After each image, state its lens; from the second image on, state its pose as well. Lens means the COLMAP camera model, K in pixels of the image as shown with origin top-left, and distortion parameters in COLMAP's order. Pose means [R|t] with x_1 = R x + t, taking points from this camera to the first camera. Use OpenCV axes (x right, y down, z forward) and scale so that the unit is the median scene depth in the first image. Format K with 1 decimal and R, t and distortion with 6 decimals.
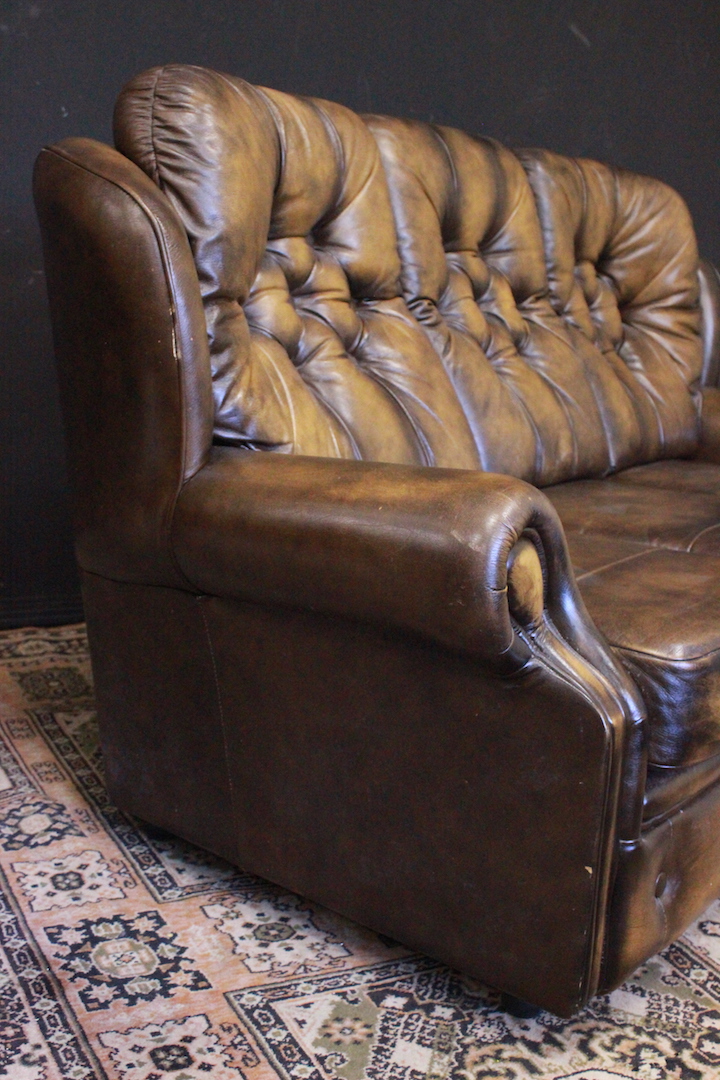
lens RADIAL K [[1384.0, 0, 358.9], [0, 1384.0, 538.4], [0, 0, 1]] dist [-0.080370, 0.000000]
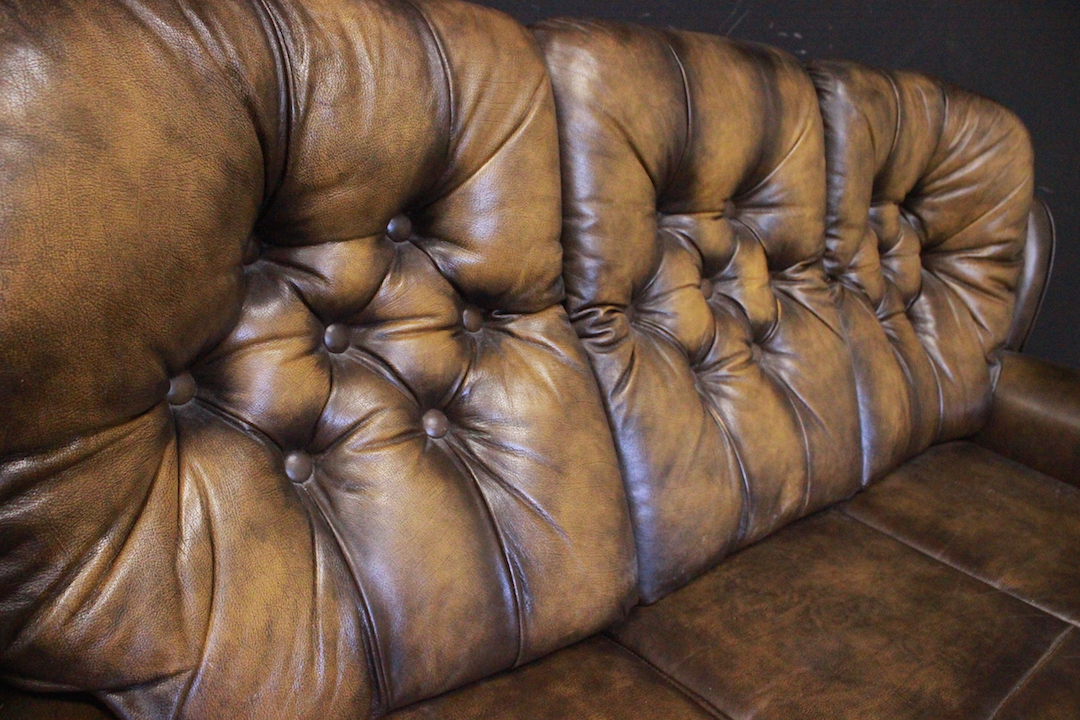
lens RADIAL K [[885.5, 0, 541.3], [0, 885.5, 378.5], [0, 0, 1]] dist [-0.086699, 0.011371]
pose [[0.964817, 0.163281, -0.206079, 0.096299], [-0.126751, 0.975552, 0.179533, -0.178321], [0.230355, -0.147095, 0.961925, 0.470672]]
